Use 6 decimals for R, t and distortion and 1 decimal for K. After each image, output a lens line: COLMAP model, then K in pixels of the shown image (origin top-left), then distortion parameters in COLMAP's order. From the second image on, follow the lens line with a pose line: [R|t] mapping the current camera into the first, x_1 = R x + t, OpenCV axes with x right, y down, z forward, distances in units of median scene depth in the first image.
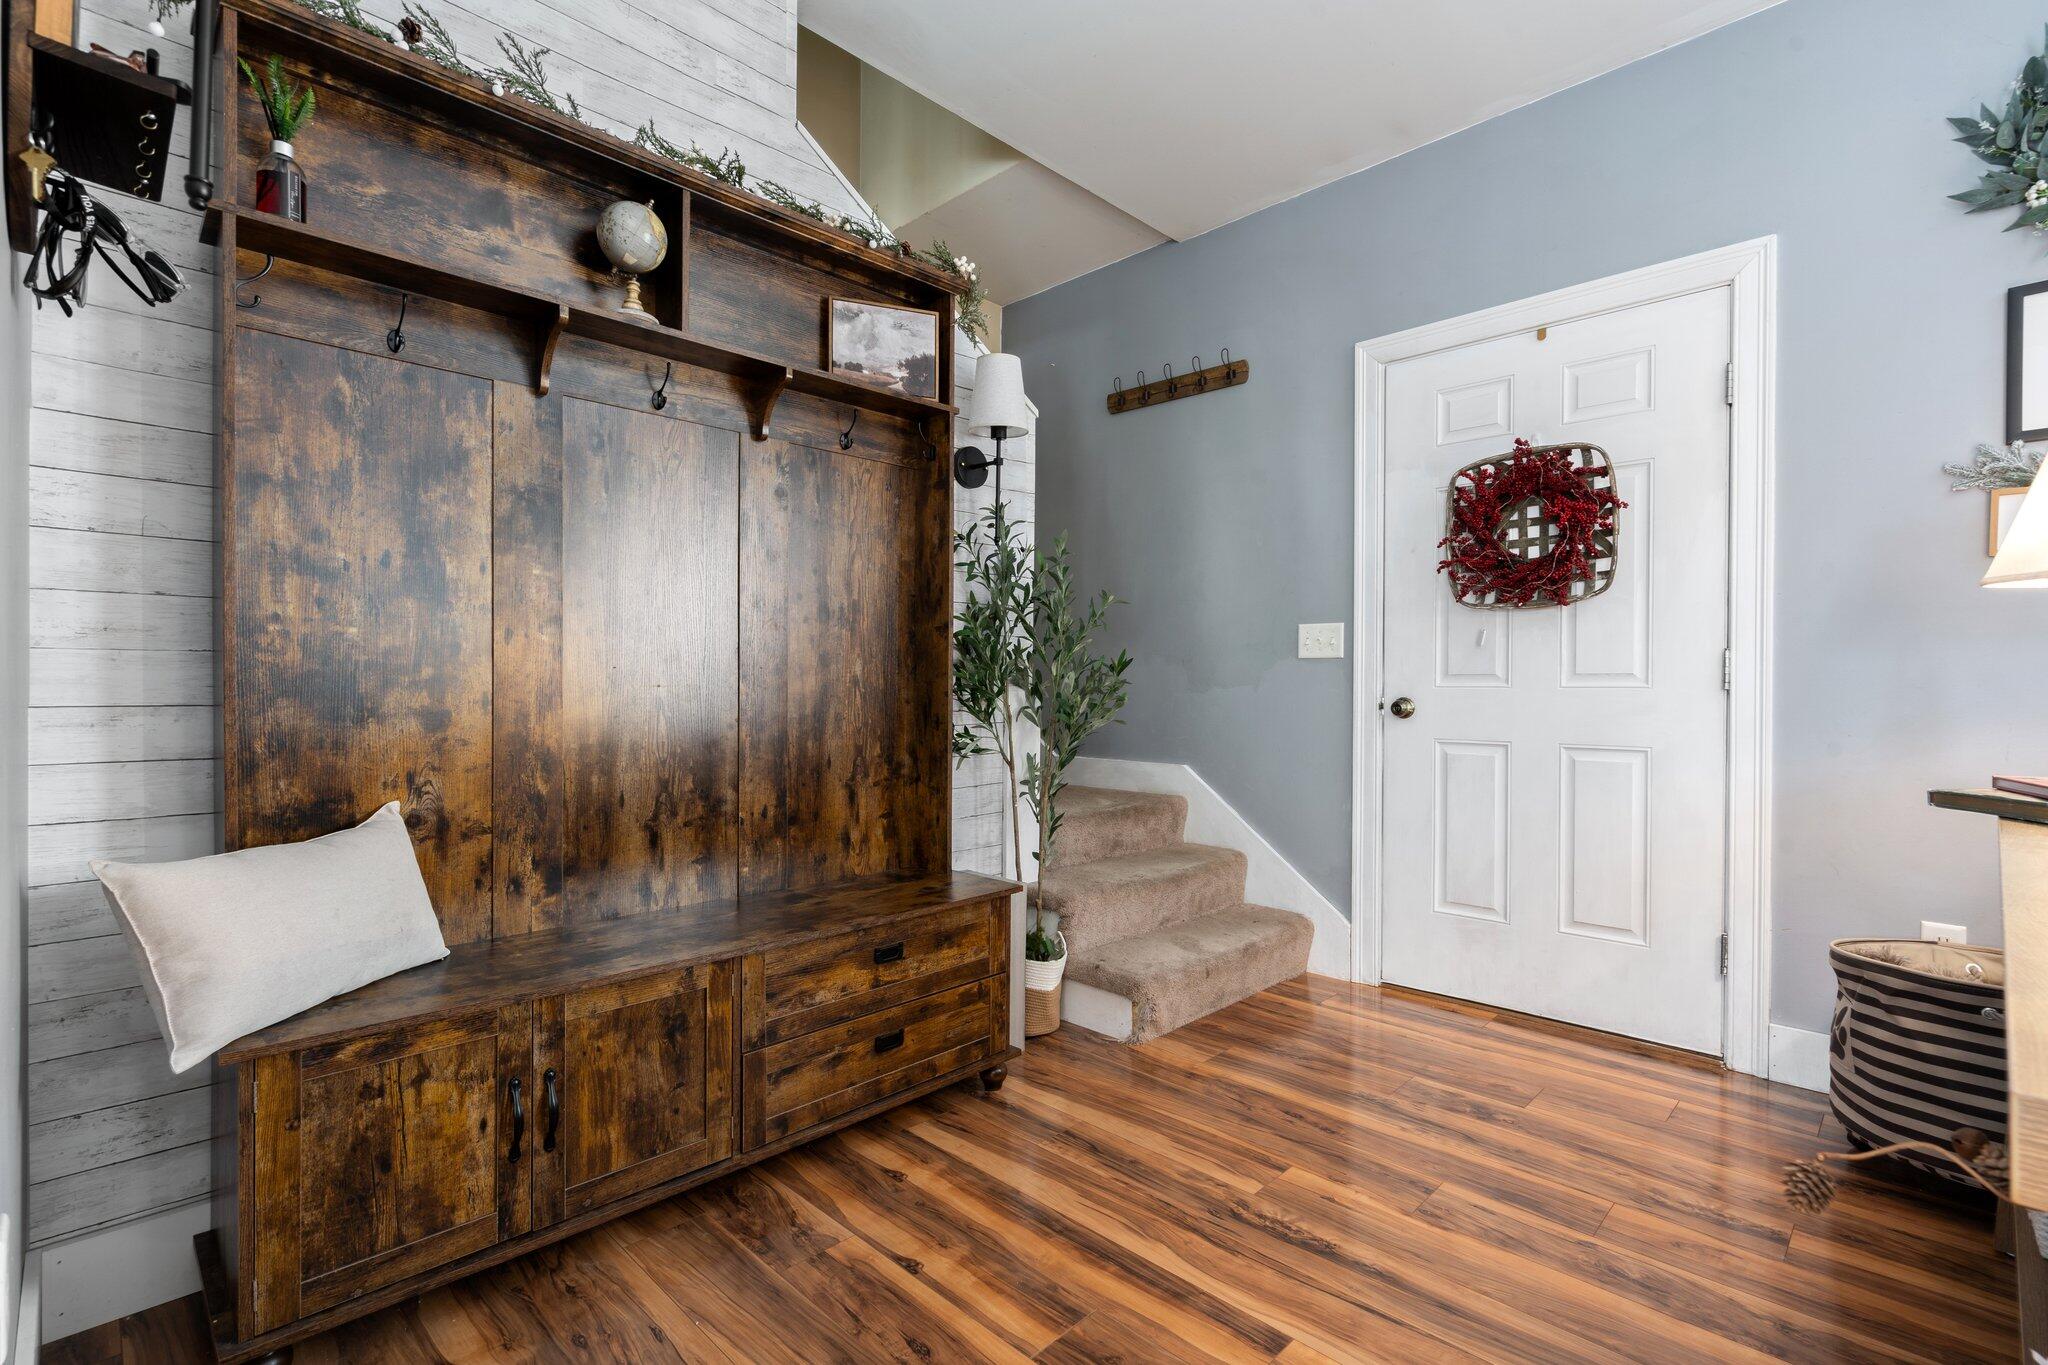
lens RADIAL K [[937.5, 0, 1021.4], [0, 937.5, 689.8], [0, 0, 1]] dist [0.001314, 0.000472]
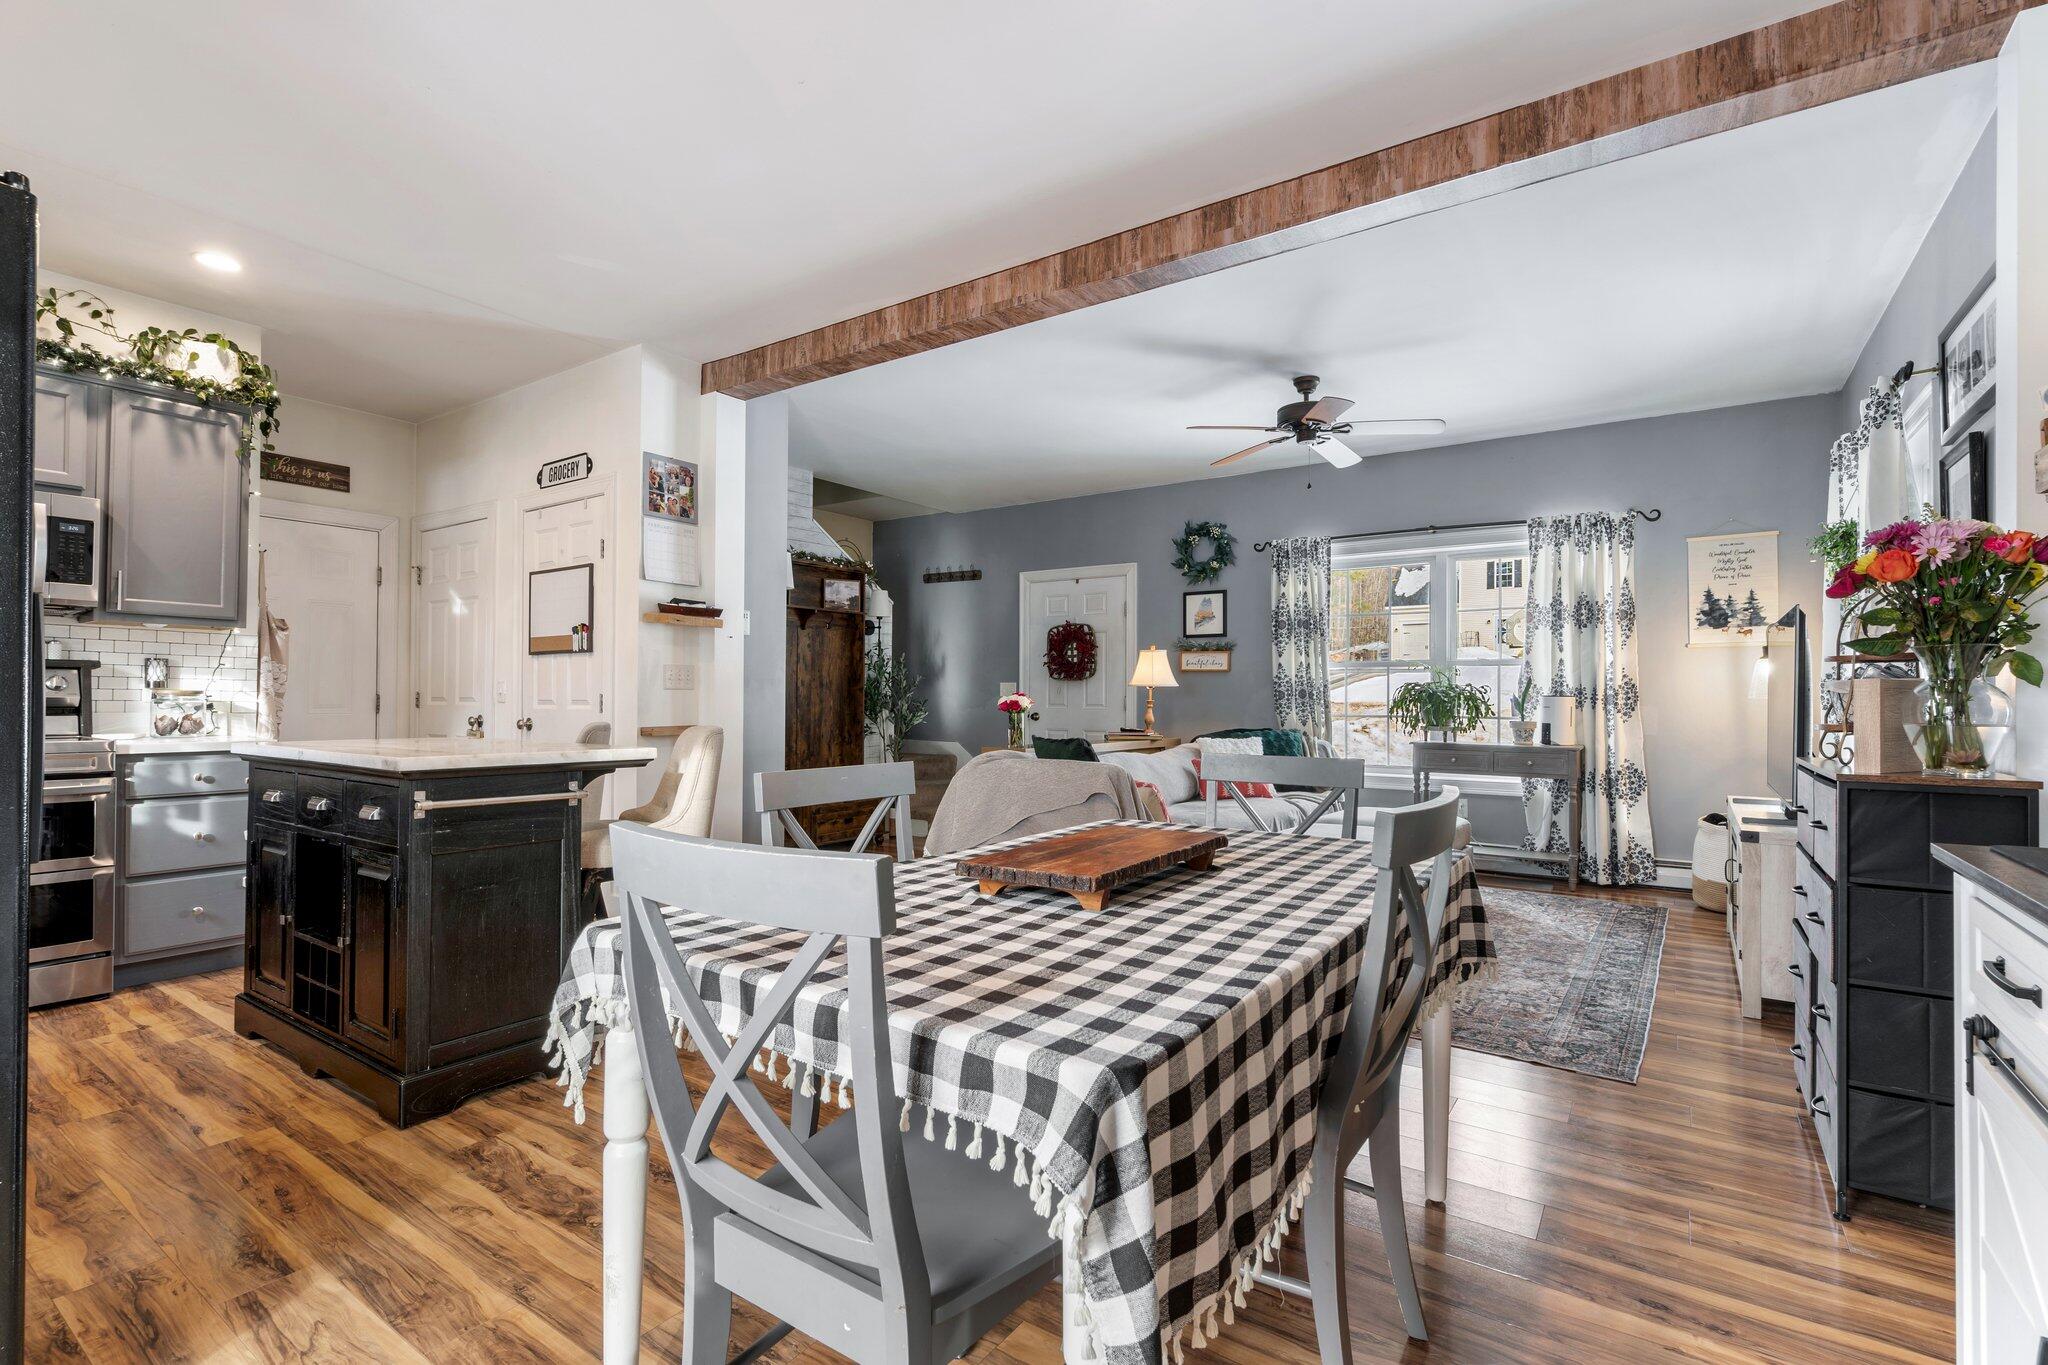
lens RADIAL K [[937.5, 0, 1021.4], [0, 937.5, 689.8], [0, 0, 1]] dist [0.001314, 0.000472]
pose [[0.984929, 0.001548, 0.172950, -0.088223], [0.000598, 0.999924, -0.012352, -0.026089], [-0.172956, 0.012270, 0.984853, -1.743748]]
